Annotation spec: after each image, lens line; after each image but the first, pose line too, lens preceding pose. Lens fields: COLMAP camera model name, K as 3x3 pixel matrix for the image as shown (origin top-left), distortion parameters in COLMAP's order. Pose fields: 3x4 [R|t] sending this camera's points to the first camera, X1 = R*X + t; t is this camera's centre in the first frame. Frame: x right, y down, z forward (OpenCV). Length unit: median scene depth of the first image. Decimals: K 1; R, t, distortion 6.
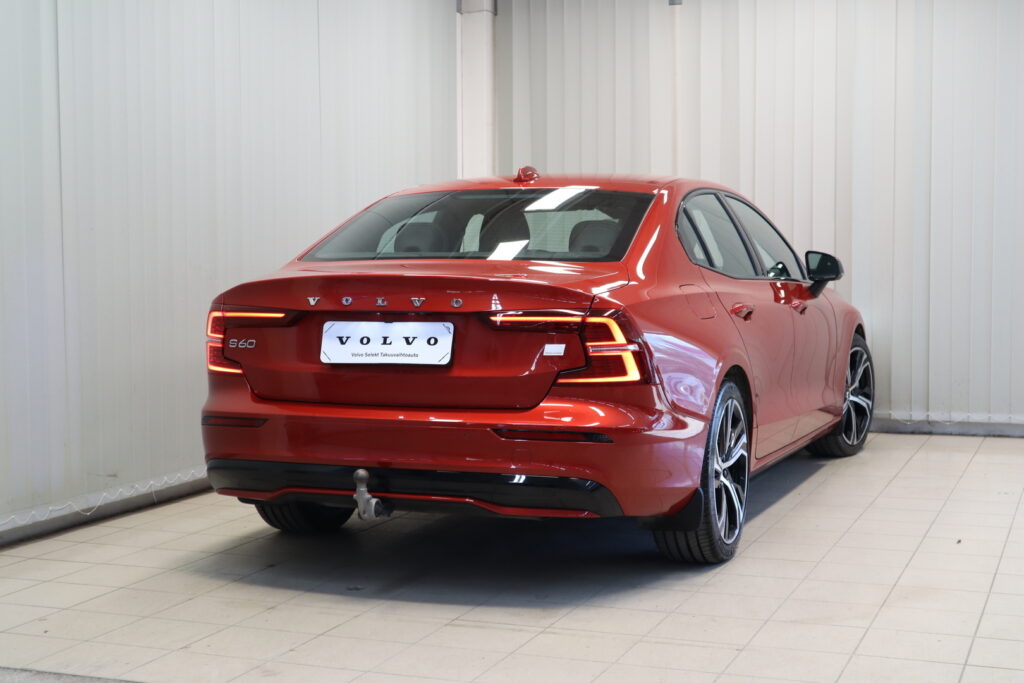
lens RADIAL K [[1550.4, 0, 510.4], [0, 1550.4, 344.9], [0, 0, 1]] dist [0.045172, 0.000000]
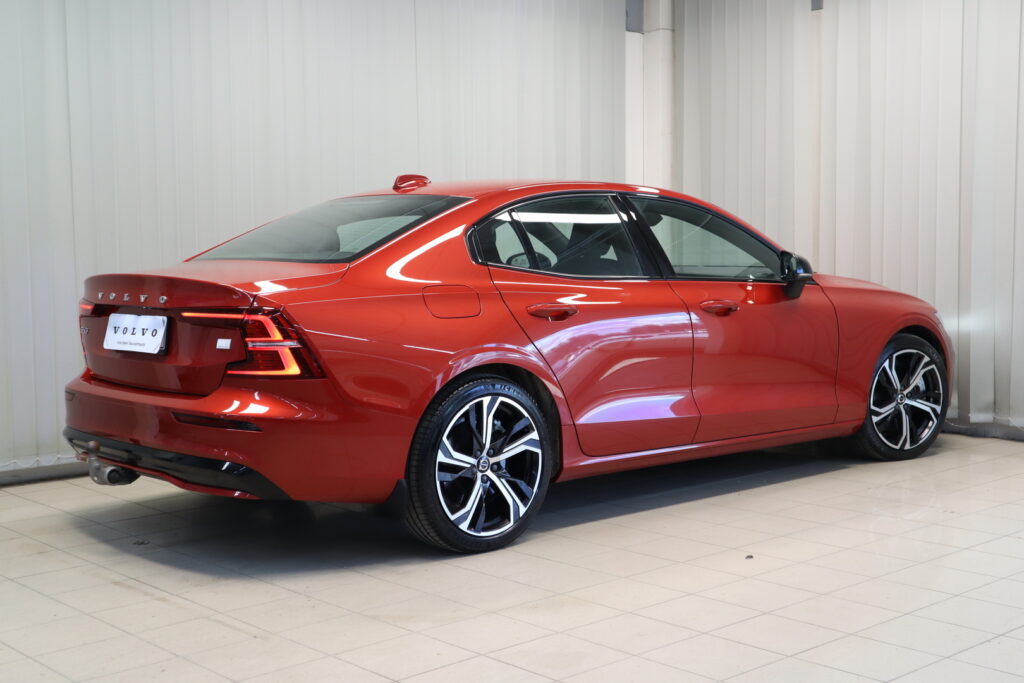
lens RADIAL K [[1310.0, 0, 511.2], [0, 1310.0, 338.4], [0, 0, 1]] dist [0.054318, 0.000000]
pose [[0.892816, 0.029573, -0.449450, 0.610656], [-0.025210, 0.999559, 0.015692, -0.019805], [0.449716, -0.002680, 0.893167, 0.252444]]
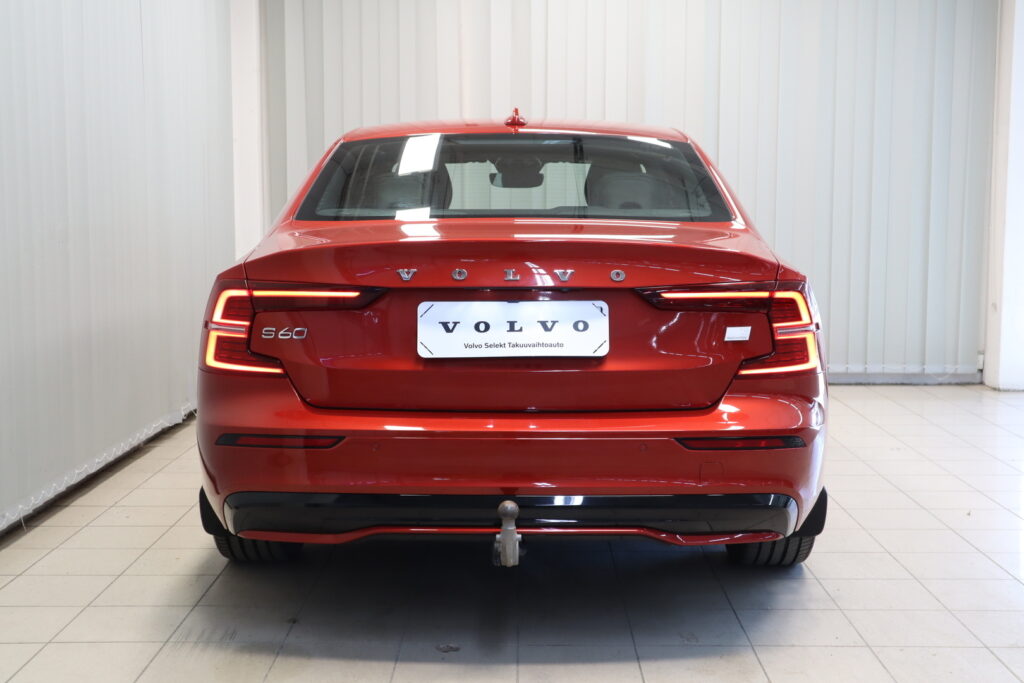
lens RADIAL K [[1310.0, 0, 515.0], [0, 1310.0, 336.0], [0, 0, 1]] dist [0.054318, 0.000000]
pose [[0.932852, -0.030191, 0.358992, -0.309321], [0.016843, 0.999048, 0.040253, -0.023737], [-0.359866, -0.031504, 0.932472, 0.403856]]
